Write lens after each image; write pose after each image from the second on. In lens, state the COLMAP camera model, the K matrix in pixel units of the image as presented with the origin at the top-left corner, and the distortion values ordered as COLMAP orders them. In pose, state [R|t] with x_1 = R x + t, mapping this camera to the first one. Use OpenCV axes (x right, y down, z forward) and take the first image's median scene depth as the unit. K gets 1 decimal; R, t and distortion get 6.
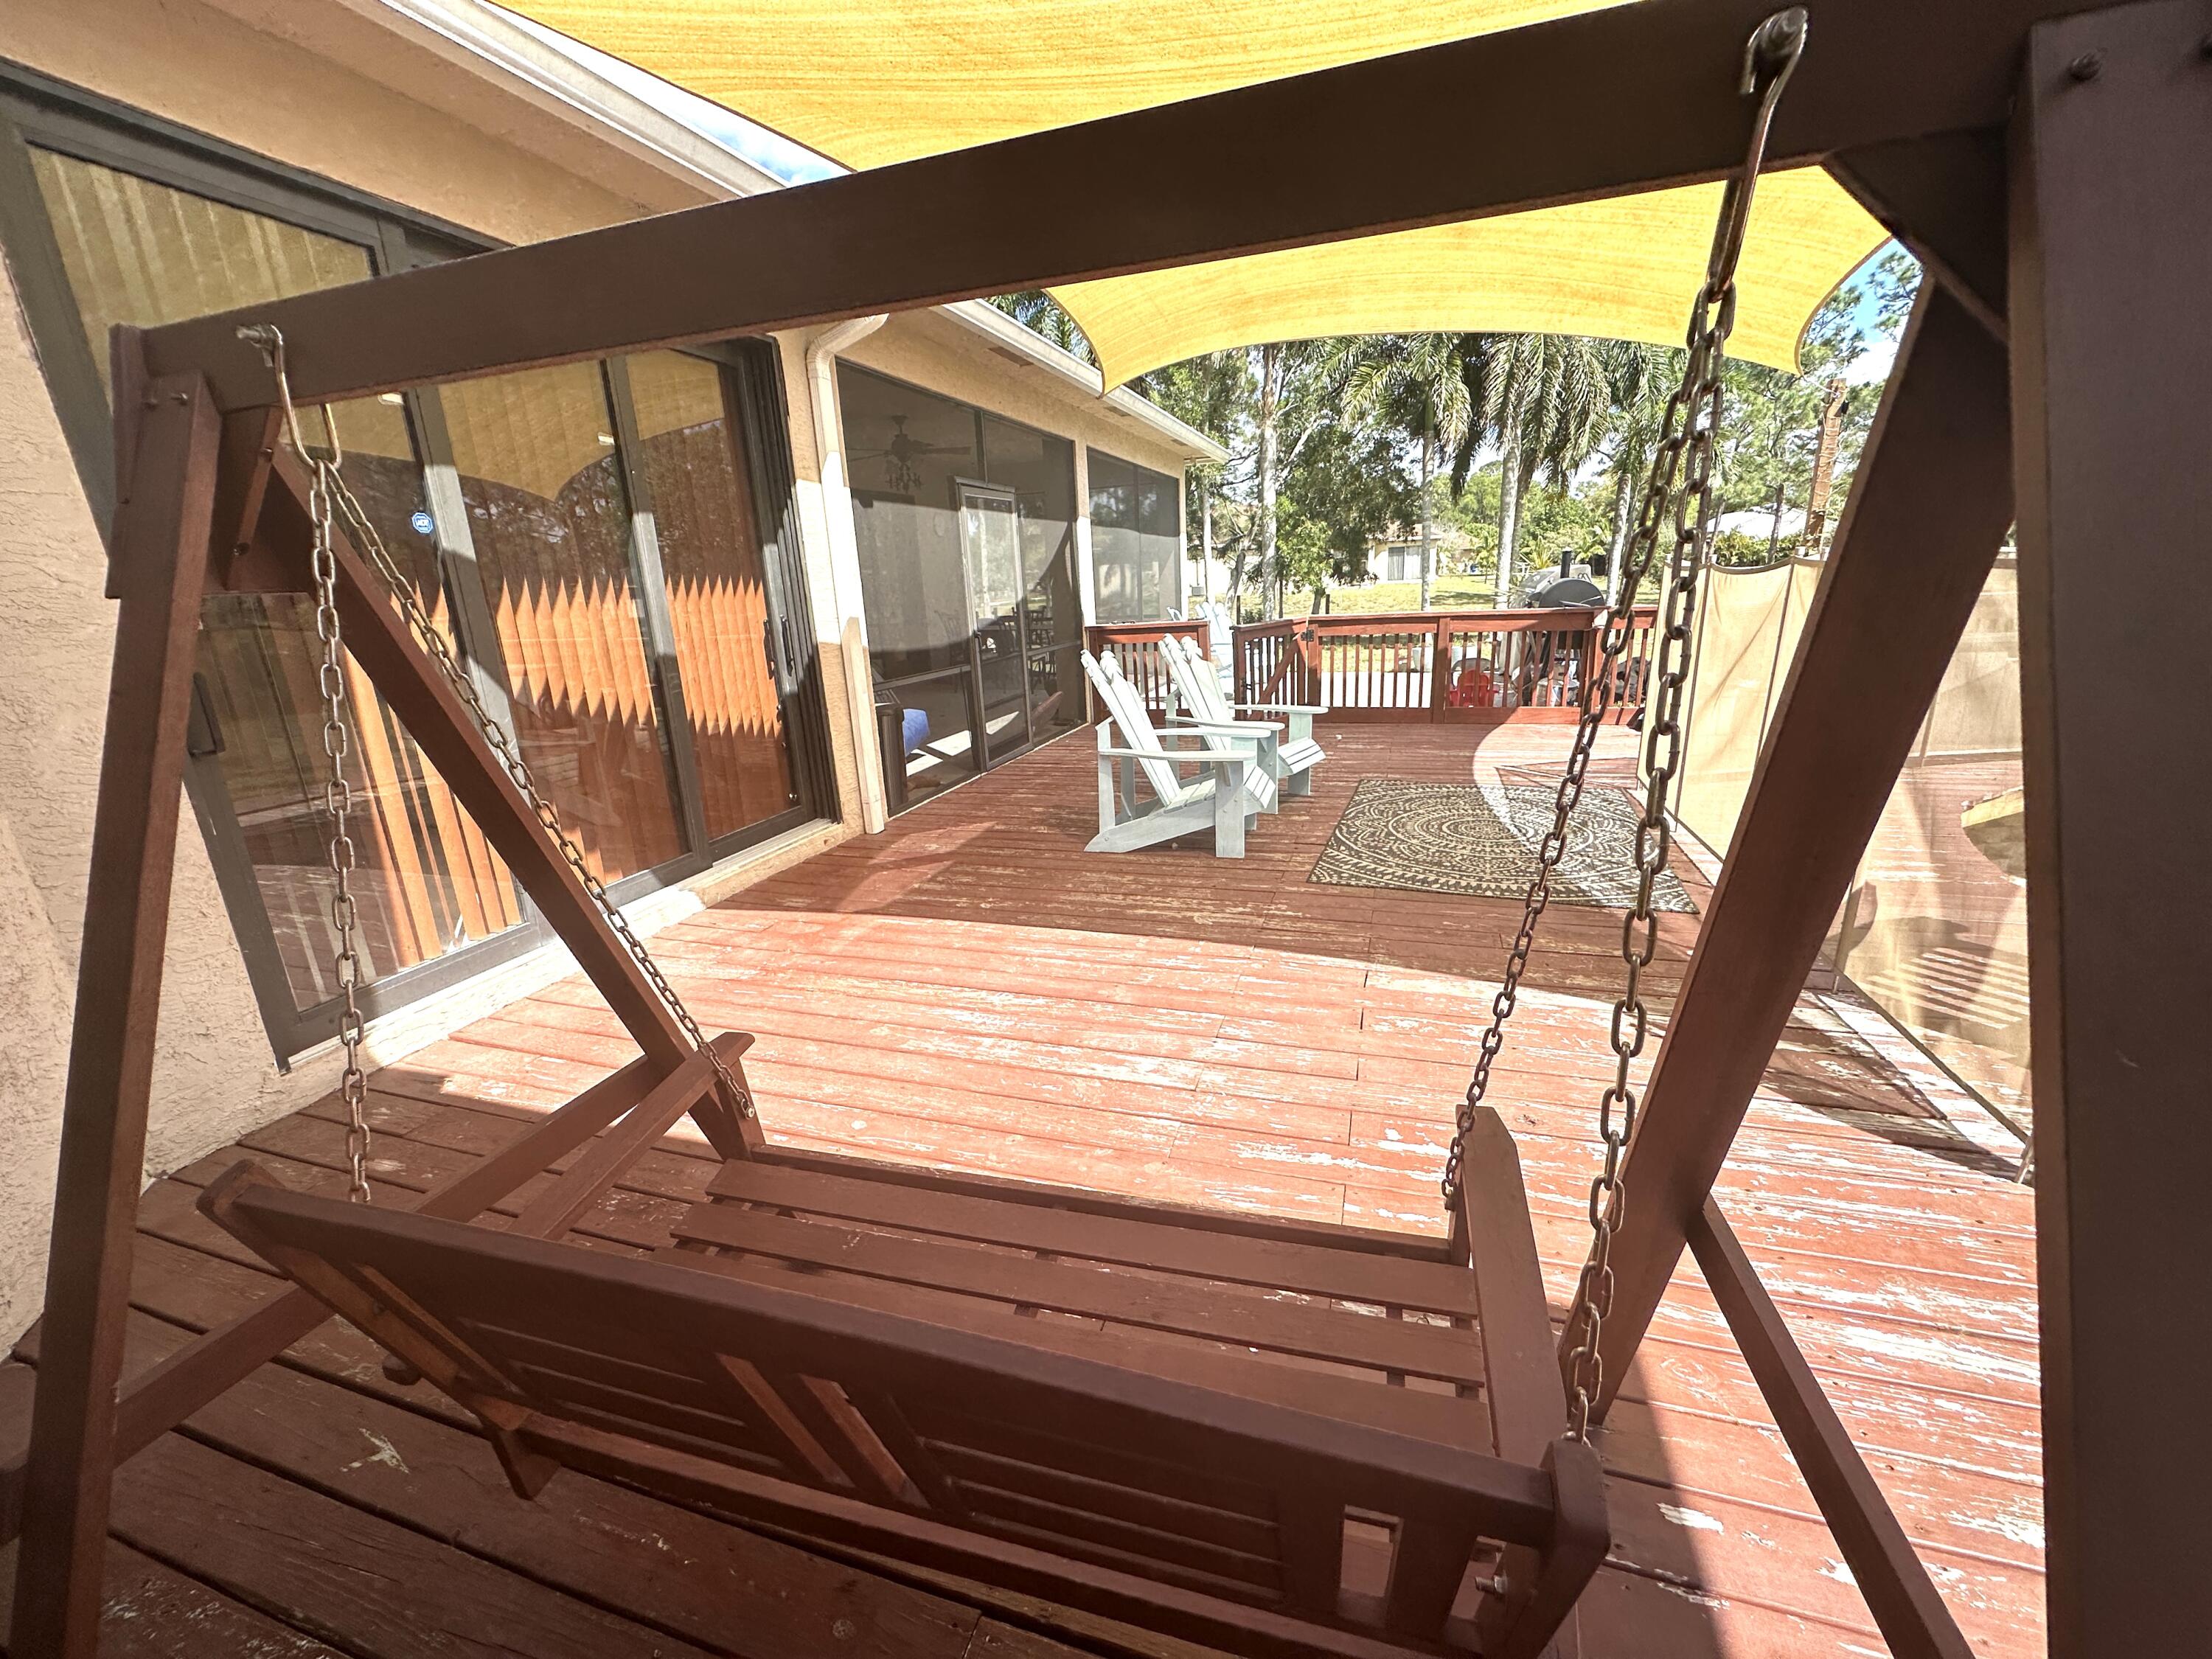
lens RADIAL K [[888.3, 0, 1104.4], [0, 888.3, 828.3], [0, 0, 1]] dist [-0.002343, 0.000011]
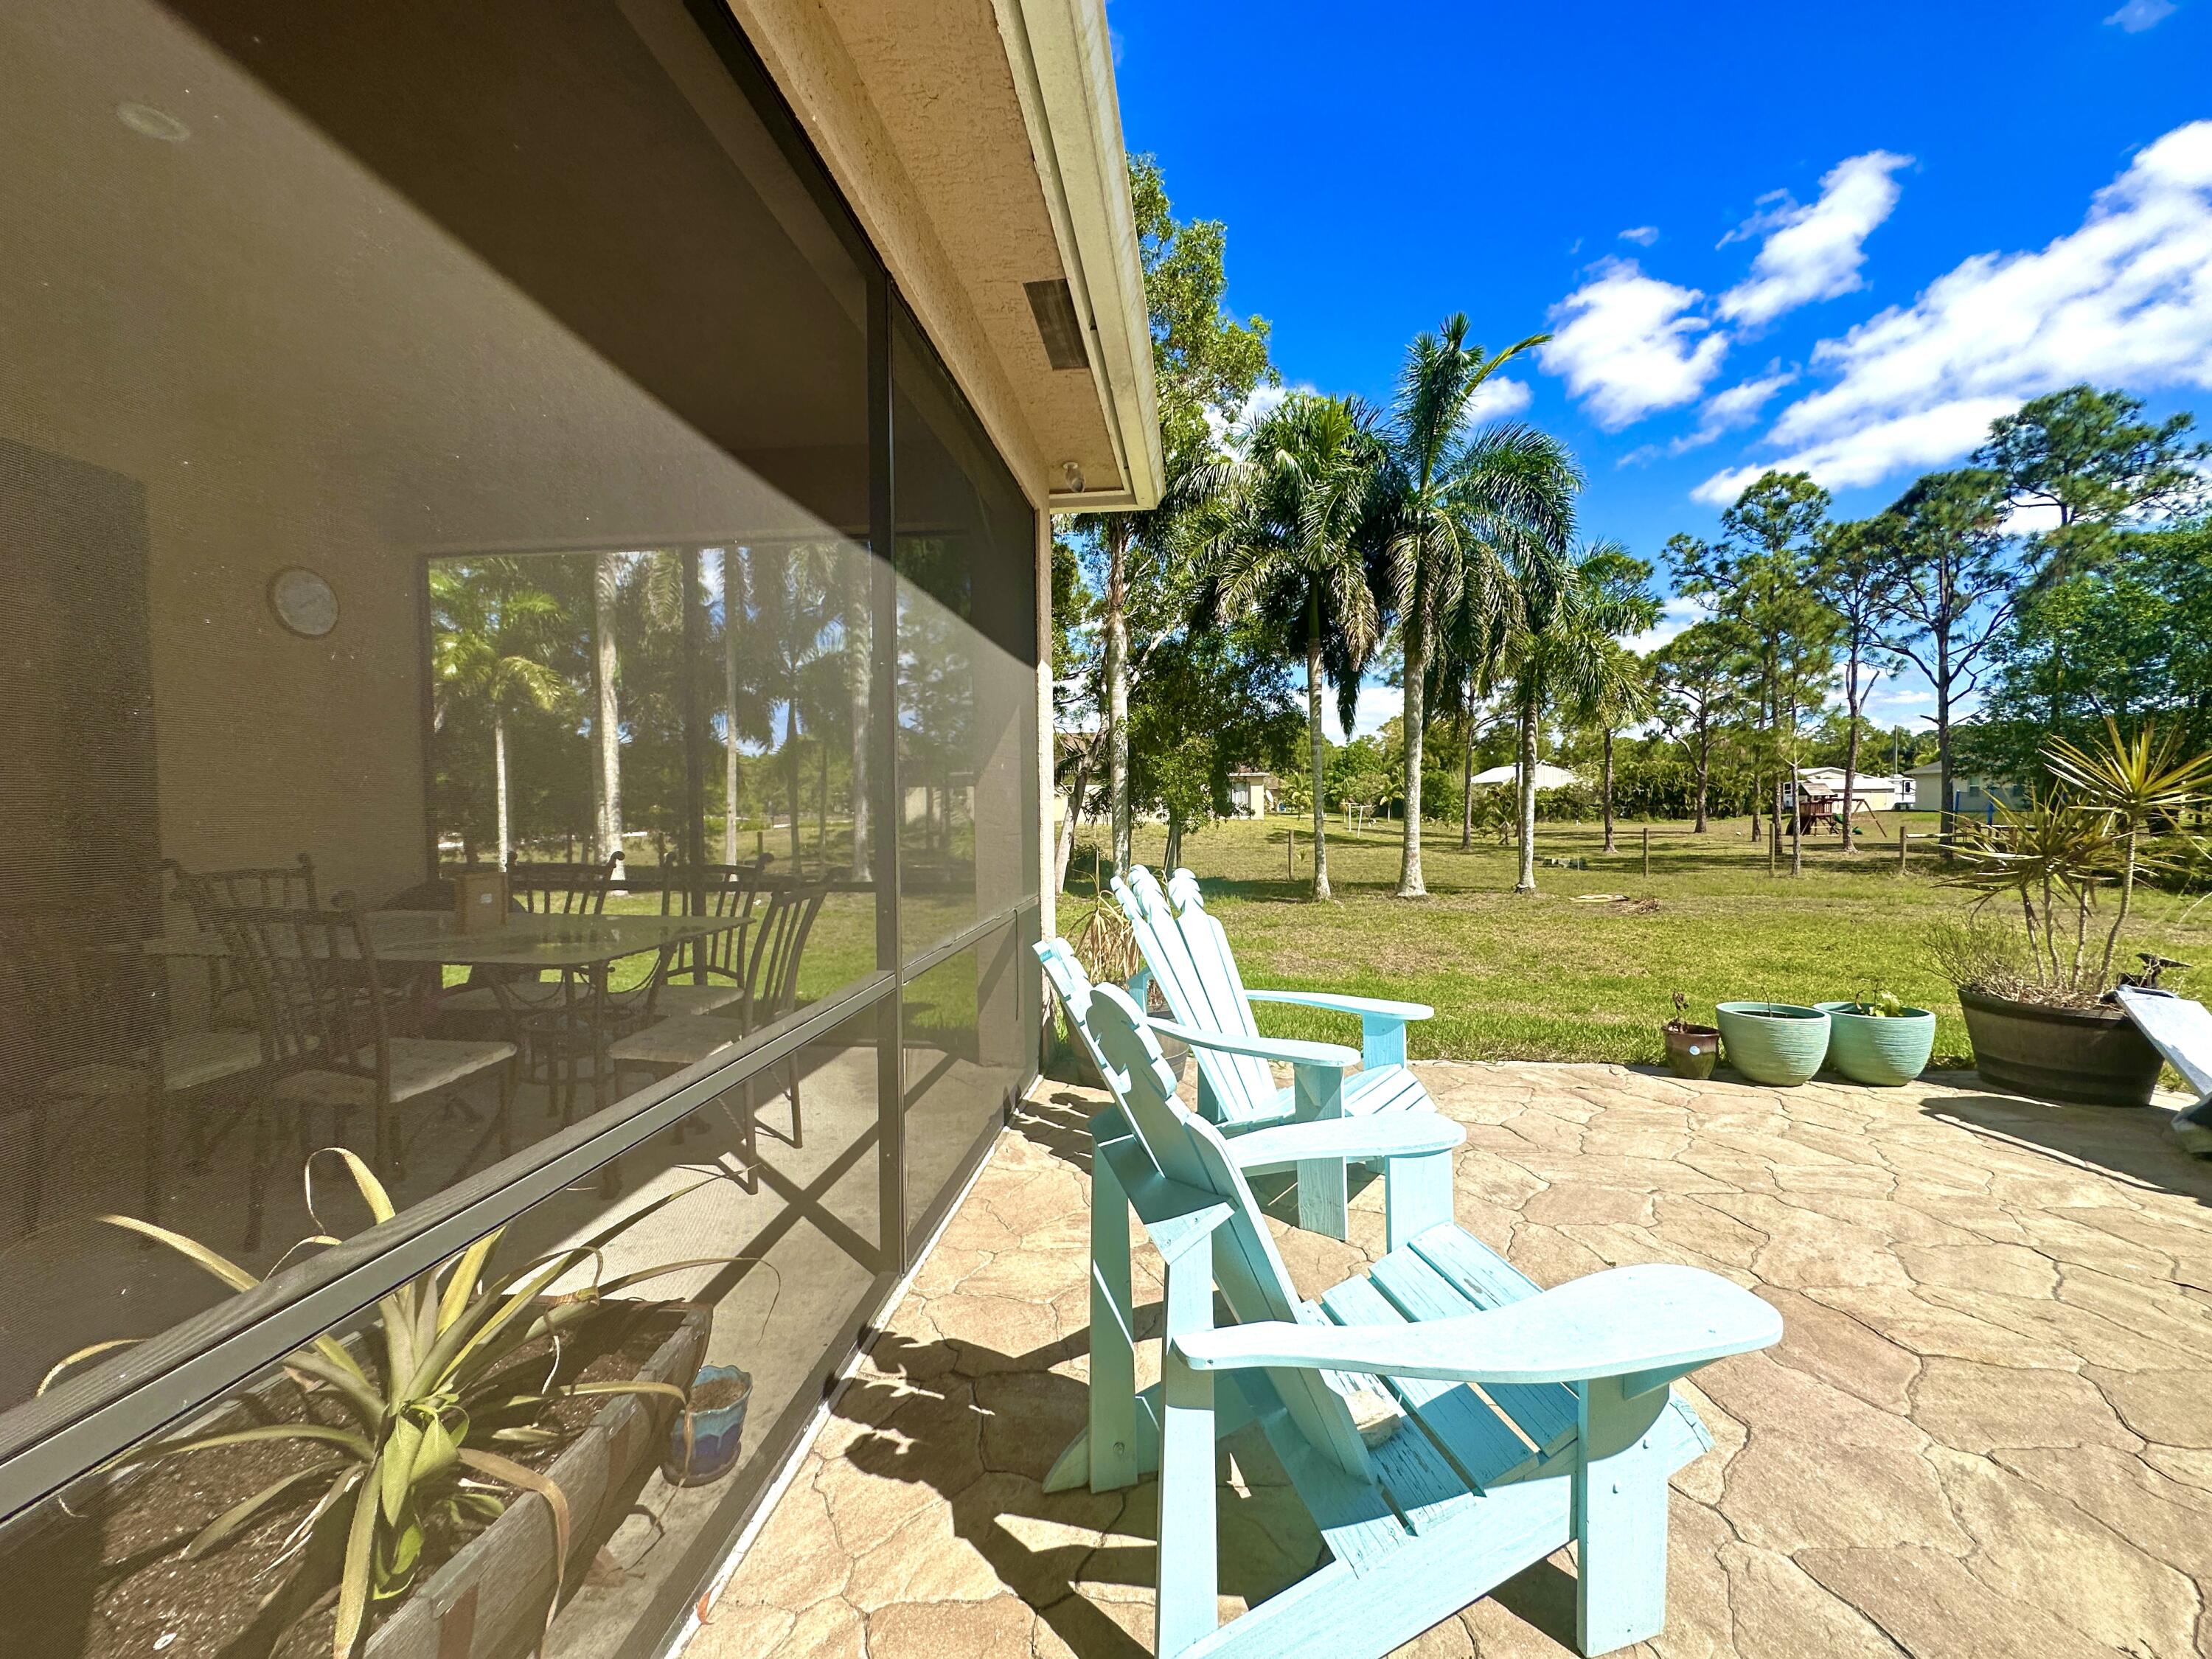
lens RADIAL K [[883.3, 0, 1102.2], [0, 883.3, 823.4], [0, 0, 1]] dist [-0.003931, 0.000014]
pose [[0.979194, 0.034426, 0.199983, 0.122436], [0.017270, 0.967792, -0.251159, -0.489743], [-0.202188, 0.249387, 0.947062, 1.804134]]
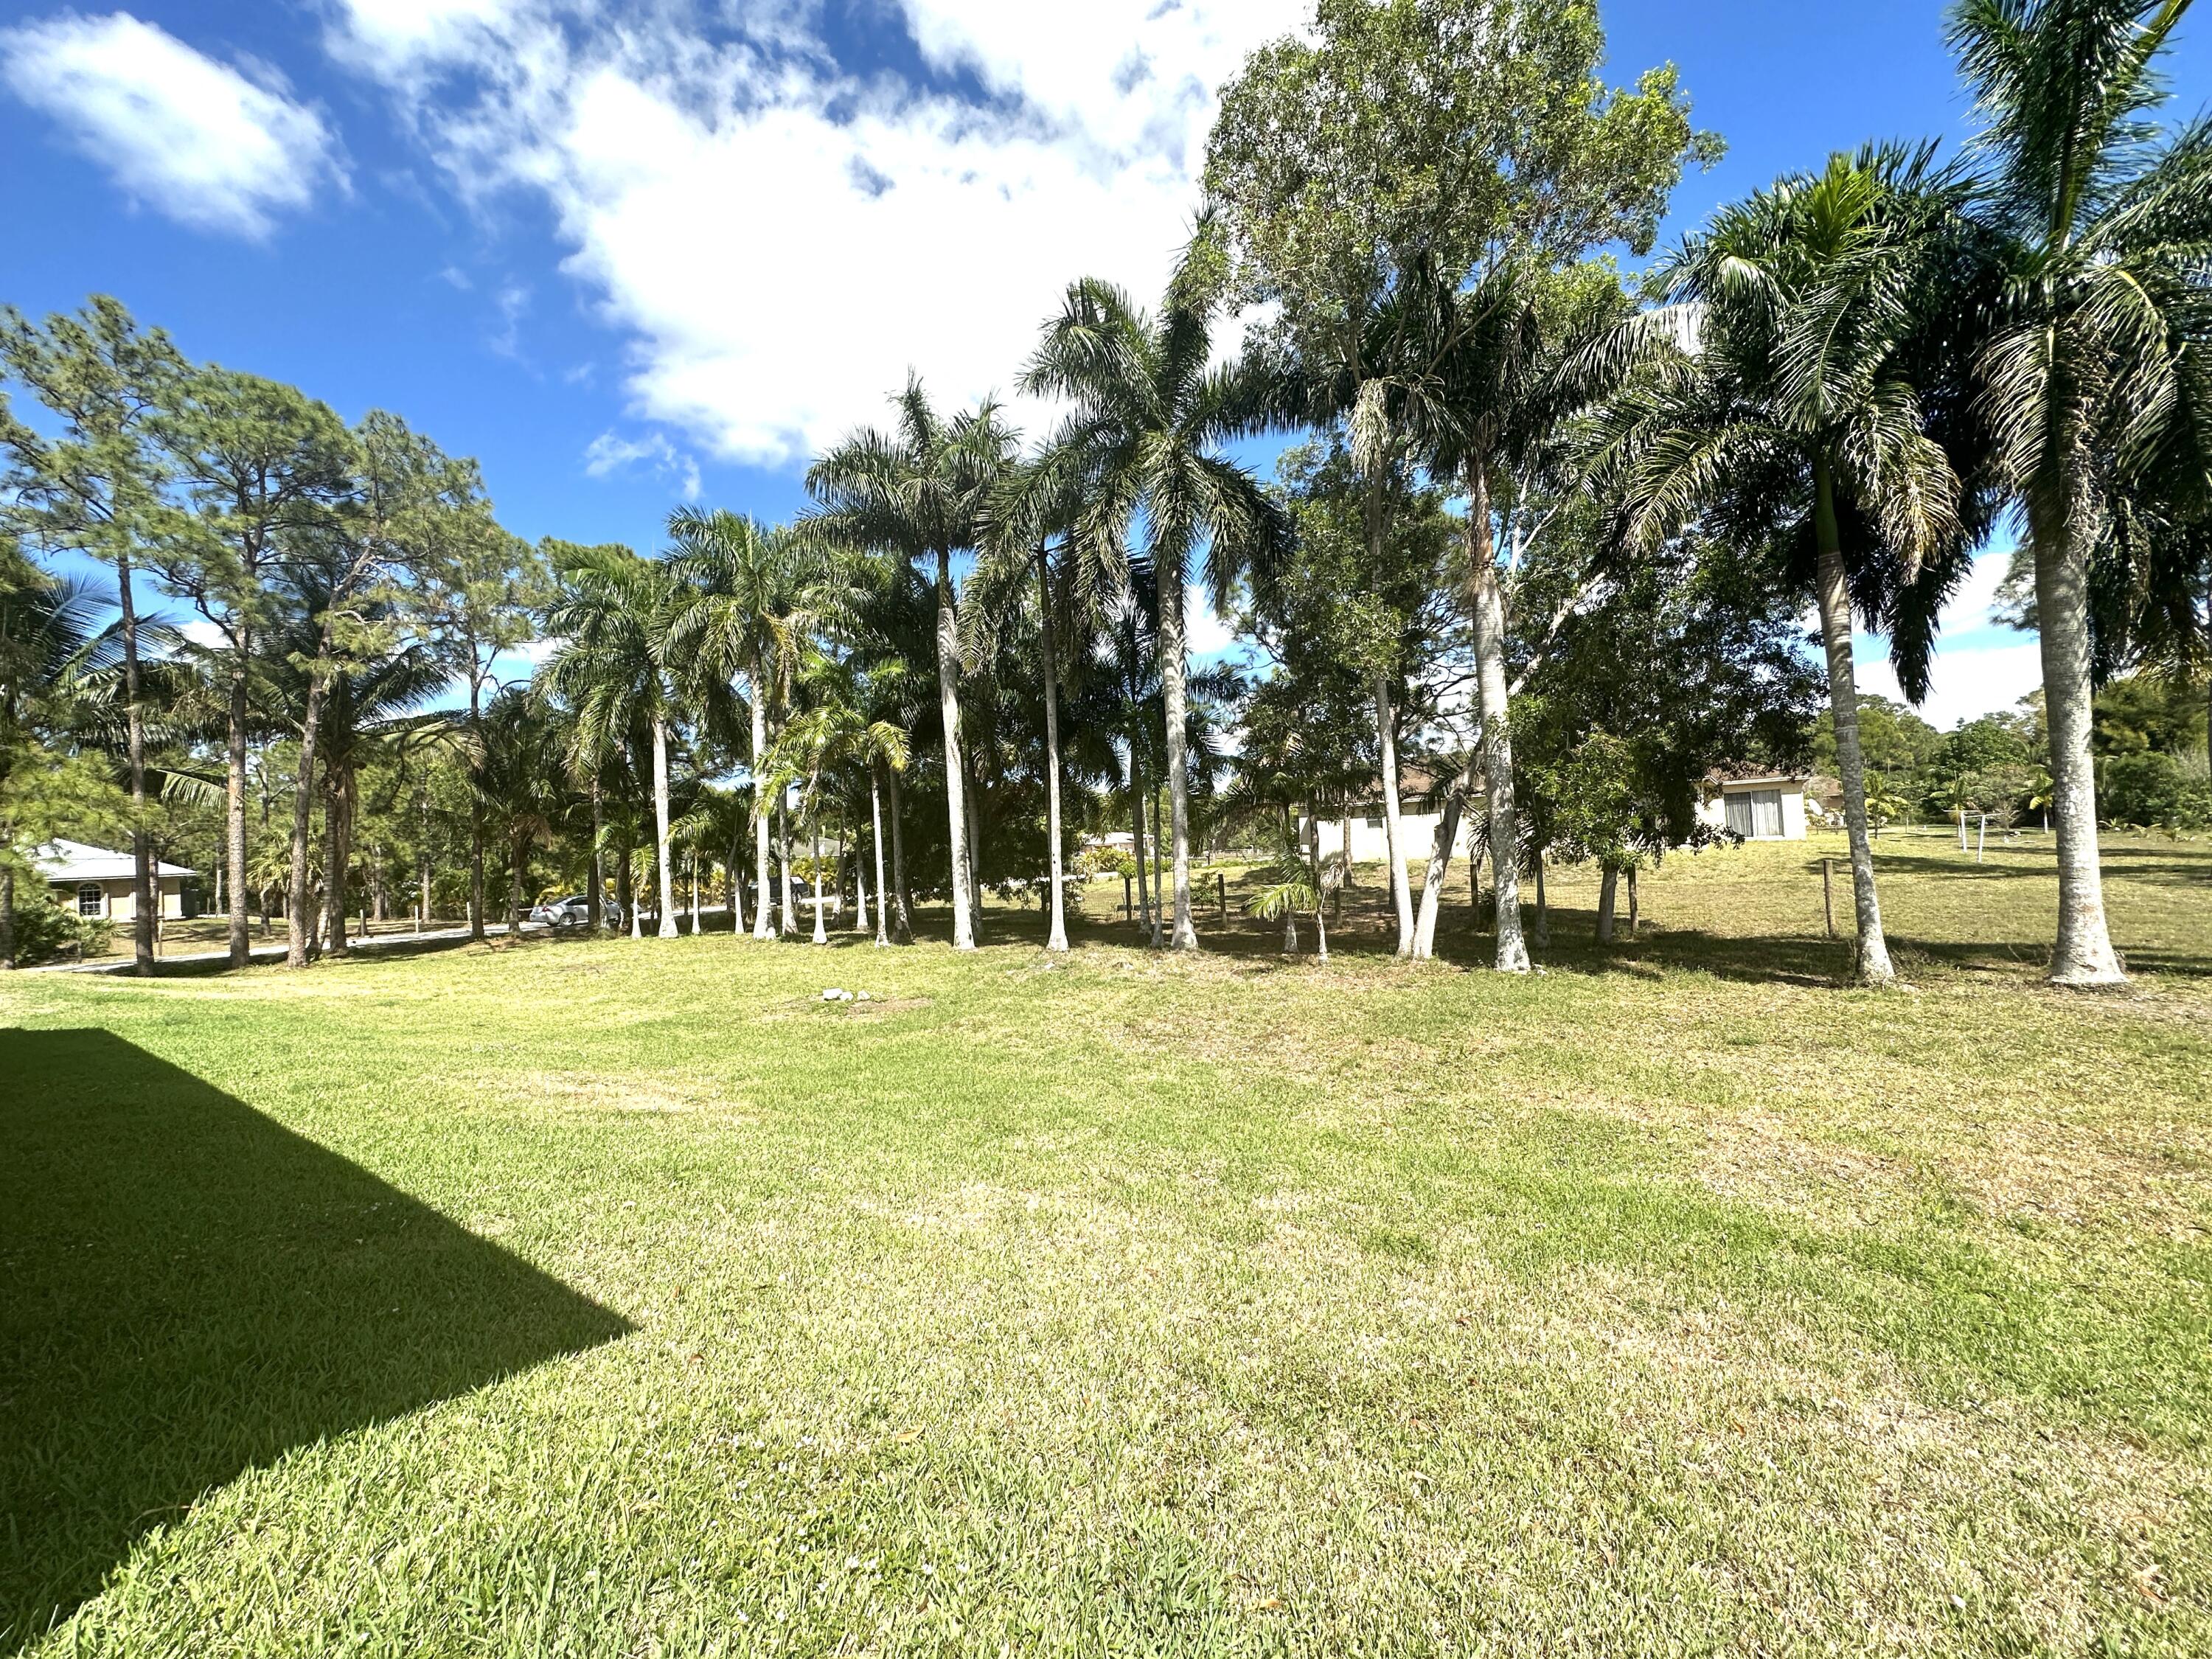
lens RADIAL K [[902.9, 0, 1100.3], [0, 902.9, 824.0], [0, 0, 1]] dist [0.001201, 0.000965]
pose [[0.956688, -0.011756, -0.290876, 0.687724], [-0.071432, 0.959158, -0.273704, -0.768822], [0.282214, 0.282627, 0.916775, 2.627125]]
